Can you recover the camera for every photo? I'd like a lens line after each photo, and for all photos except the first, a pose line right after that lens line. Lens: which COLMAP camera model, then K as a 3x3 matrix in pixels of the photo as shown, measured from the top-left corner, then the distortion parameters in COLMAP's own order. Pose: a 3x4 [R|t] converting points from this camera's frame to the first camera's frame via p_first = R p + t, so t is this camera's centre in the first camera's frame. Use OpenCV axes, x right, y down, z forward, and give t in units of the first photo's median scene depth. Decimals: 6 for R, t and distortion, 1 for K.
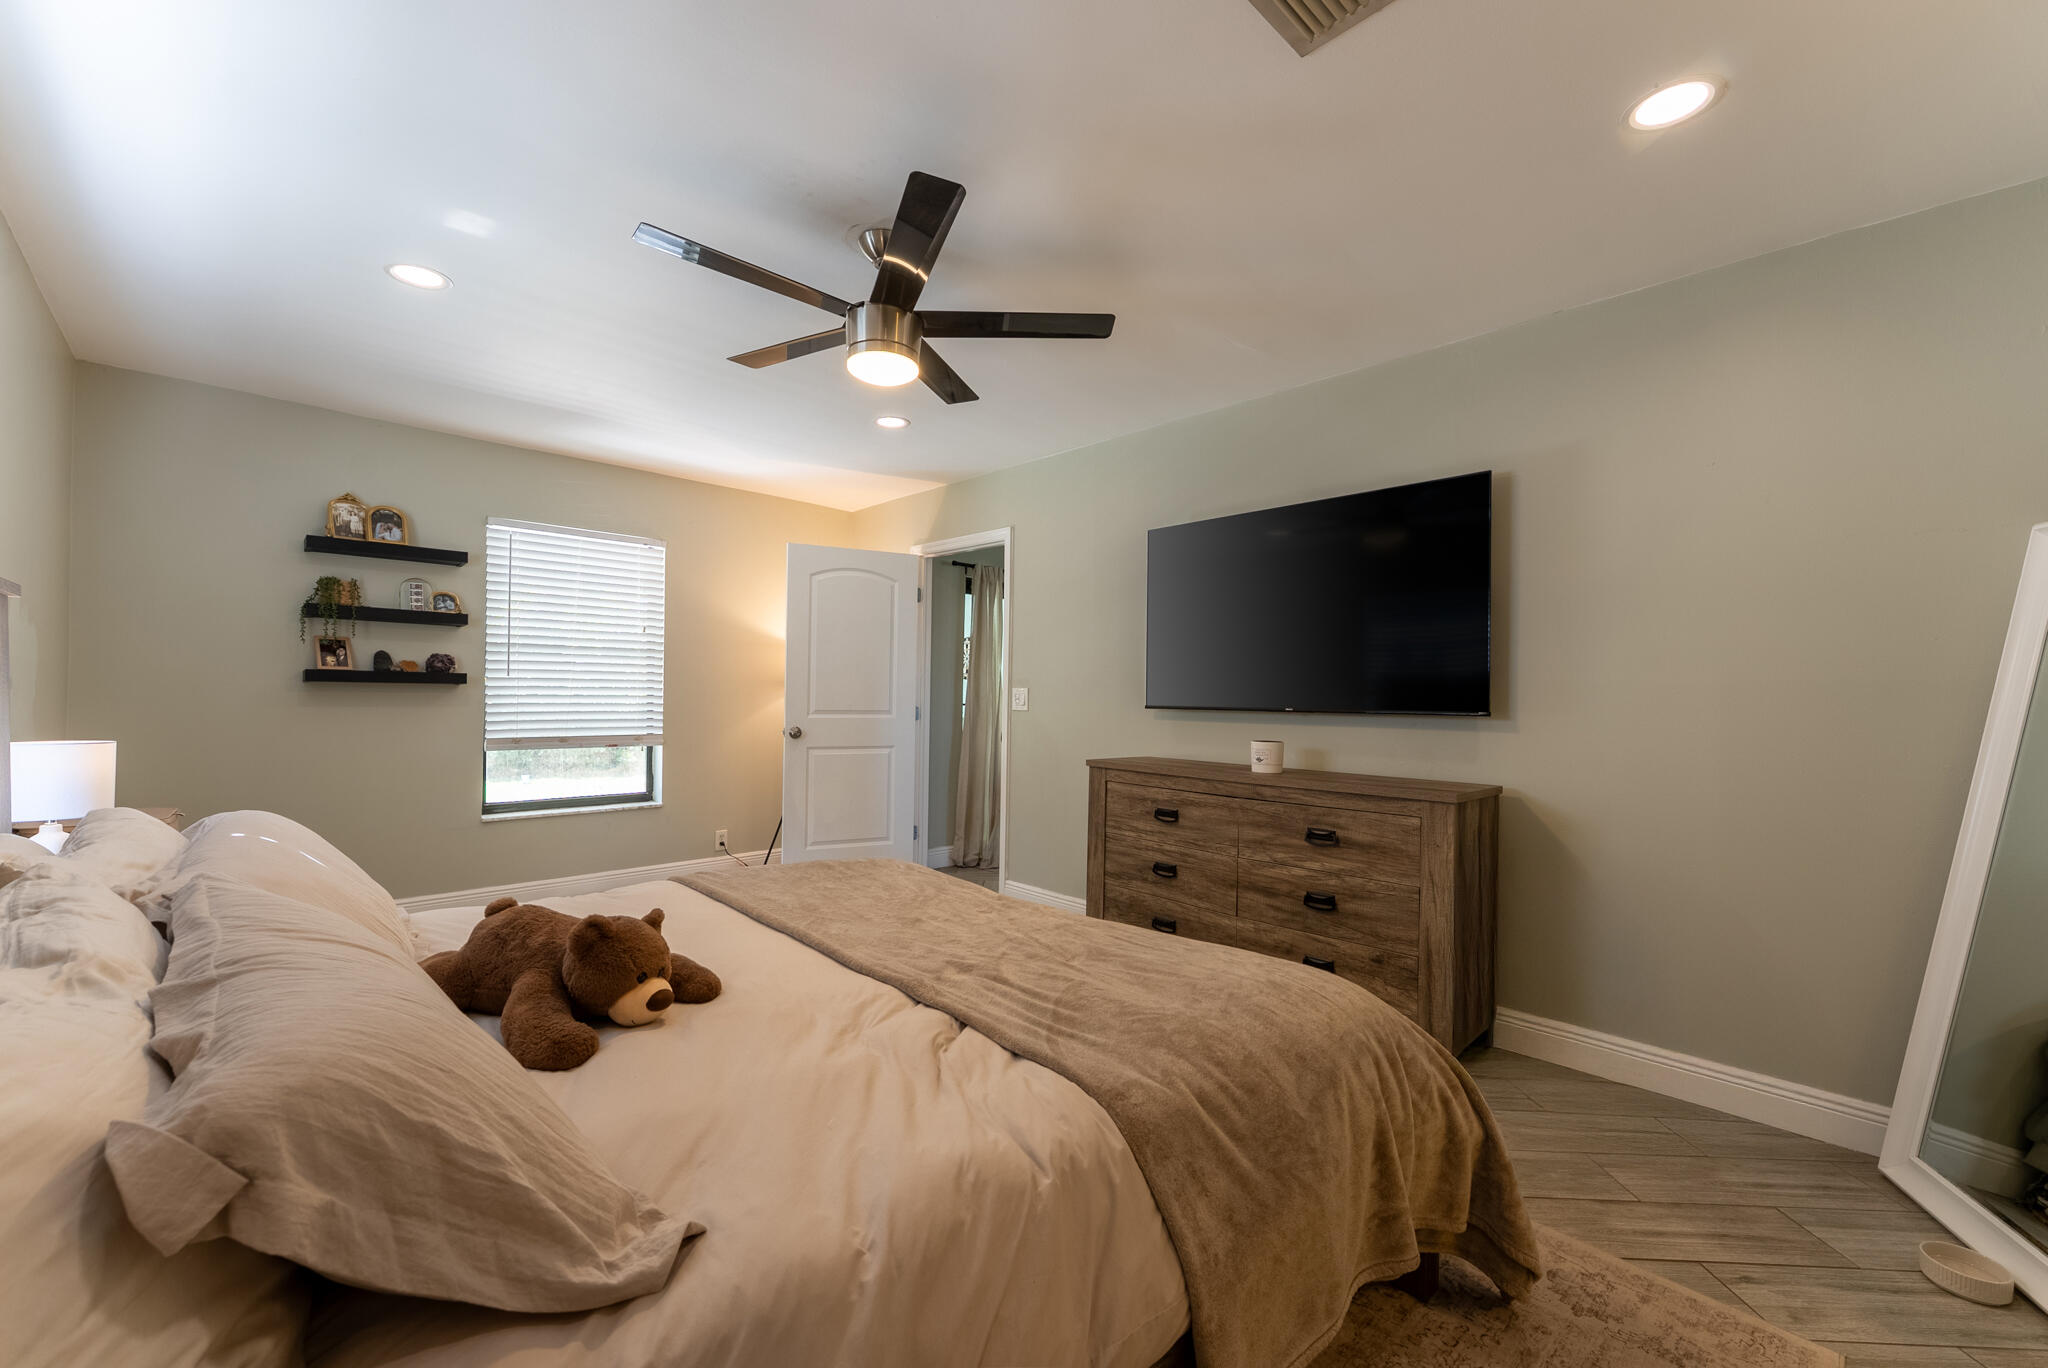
lens RADIAL K [[821.0, 0, 1022.5], [0, 821.0, 696.4], [0, 0, 1]] dist [0.001734, 0.000113]
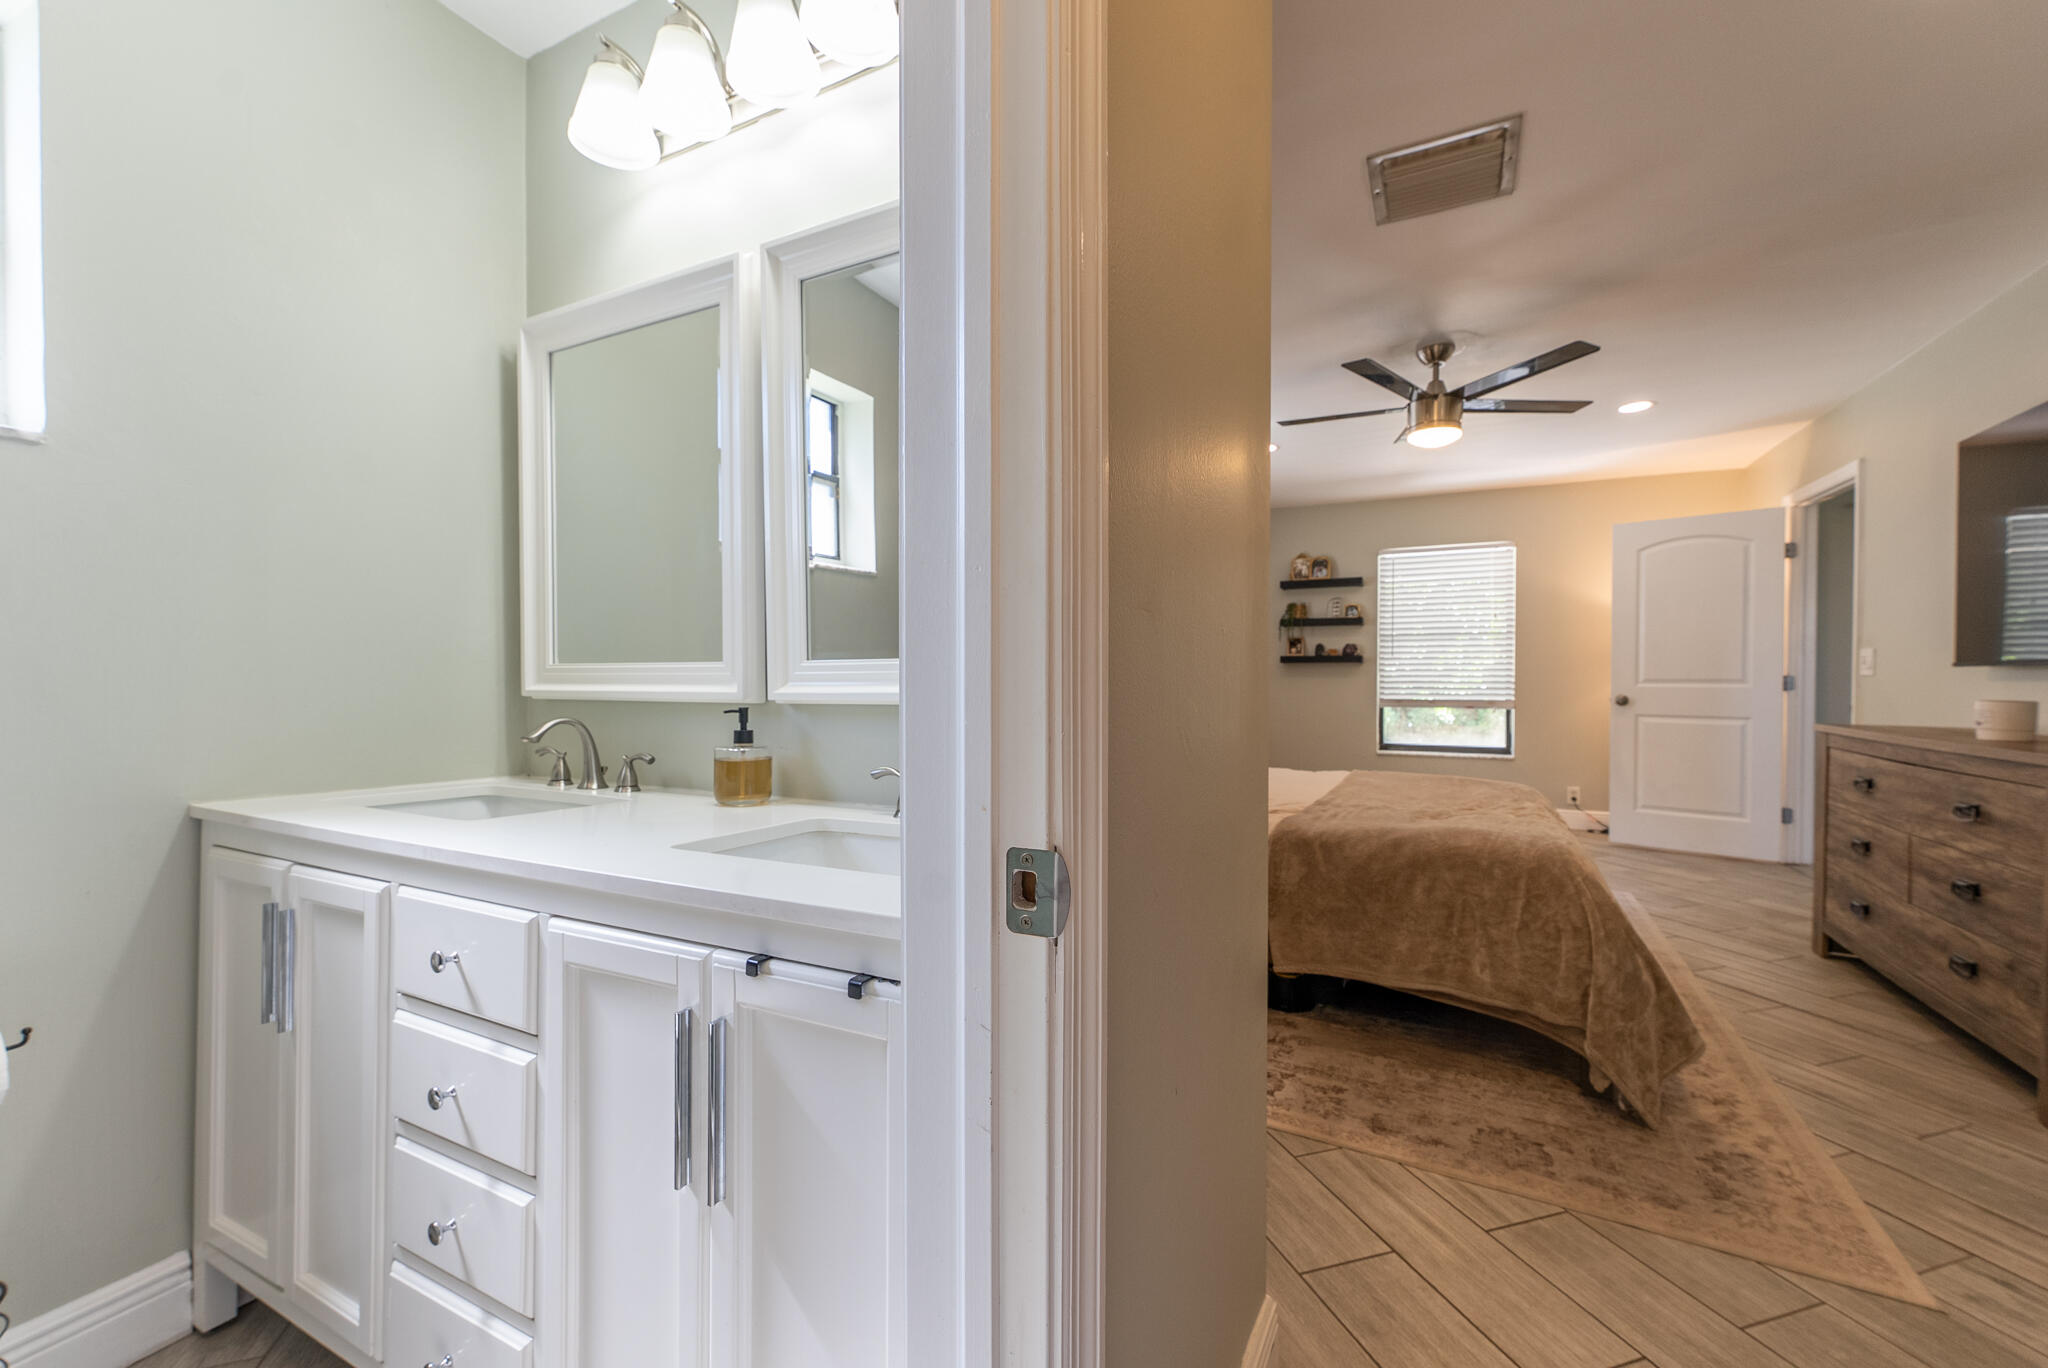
lens RADIAL K [[821.3, 0, 1025.2], [0, 821.3, 689.4], [0, 0, 1]] dist [0.001669, 0.000239]
pose [[0.334082, 0.001172, -0.942543, 0.595899], [0.002502, 0.999995, 0.002130, 0.032424], [0.942541, -0.003070, 0.334077, -0.118530]]
